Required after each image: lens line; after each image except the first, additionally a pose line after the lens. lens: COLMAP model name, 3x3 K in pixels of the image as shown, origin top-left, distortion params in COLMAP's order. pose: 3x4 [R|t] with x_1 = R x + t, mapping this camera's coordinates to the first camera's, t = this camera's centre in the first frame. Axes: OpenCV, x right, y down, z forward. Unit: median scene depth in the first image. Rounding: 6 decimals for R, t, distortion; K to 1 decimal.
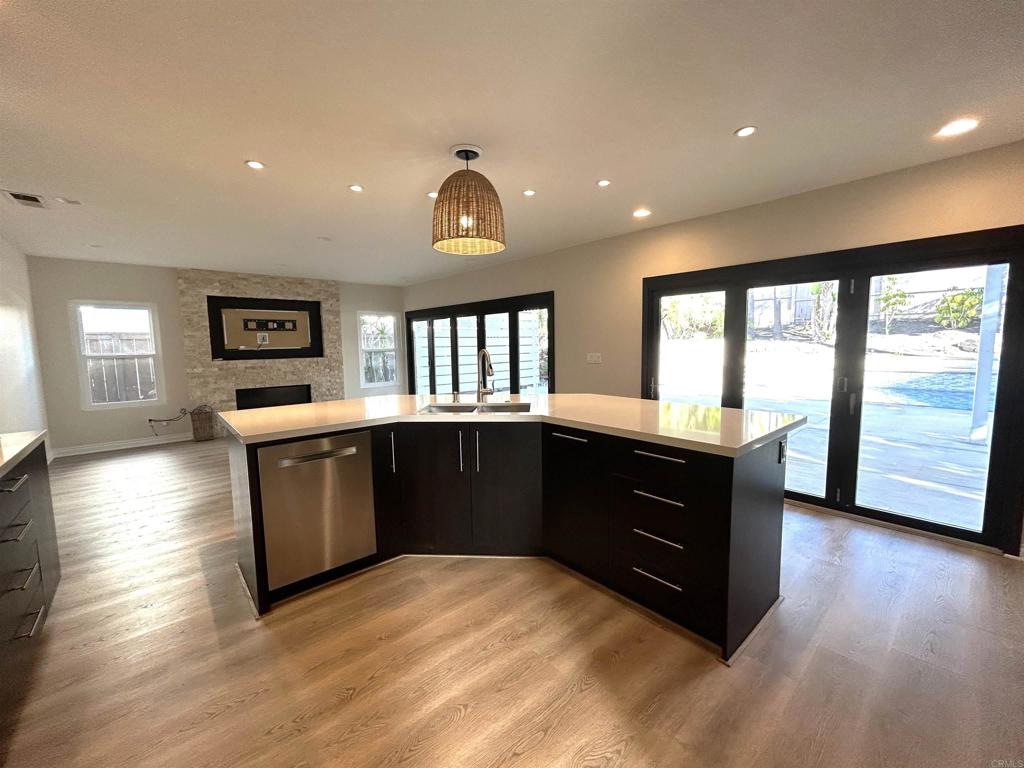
lens RADIAL K [[411.3, 0, 512.0], [0, 411.3, 384.0], [0, 0, 1]] dist [-0.000952, 0.000122]
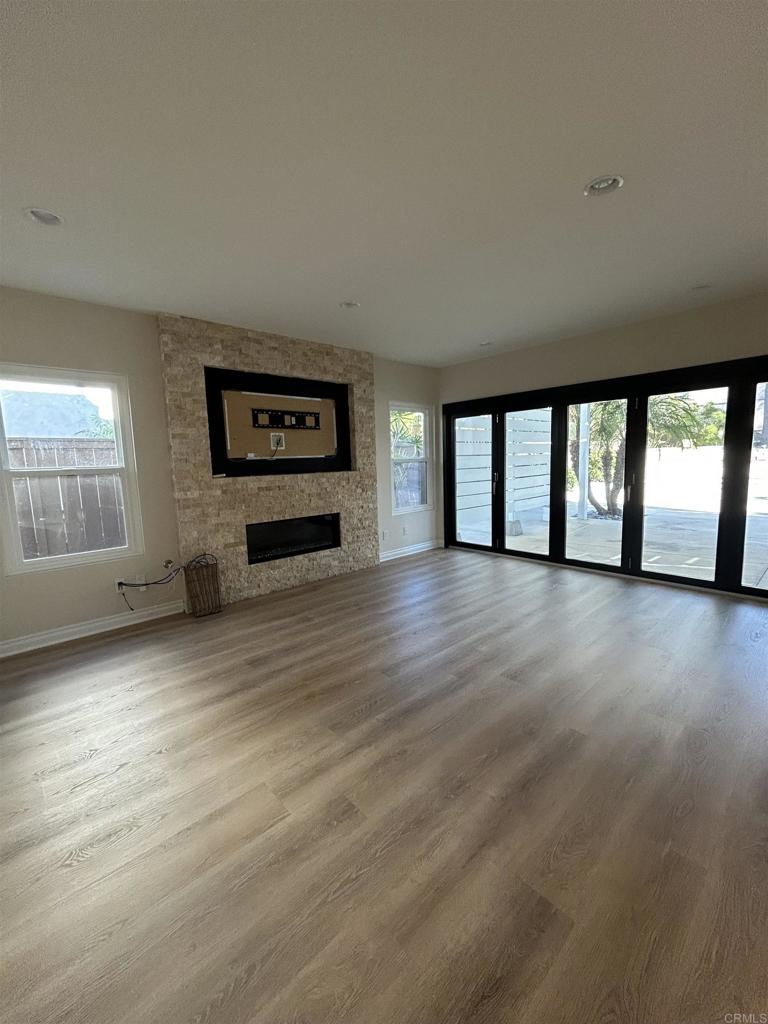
lens RADIAL K [[416.5, 0, 384.0], [0, 416.5, 512.0], [0, 0, 1]] dist [0.000394, -0.000045]
pose [[0.998248, -0.018785, 0.056104, -0.489798], [0.017159, 0.999422, 0.029333, -0.019803], [-0.056623, -0.028319, 0.997994, 0.365238]]
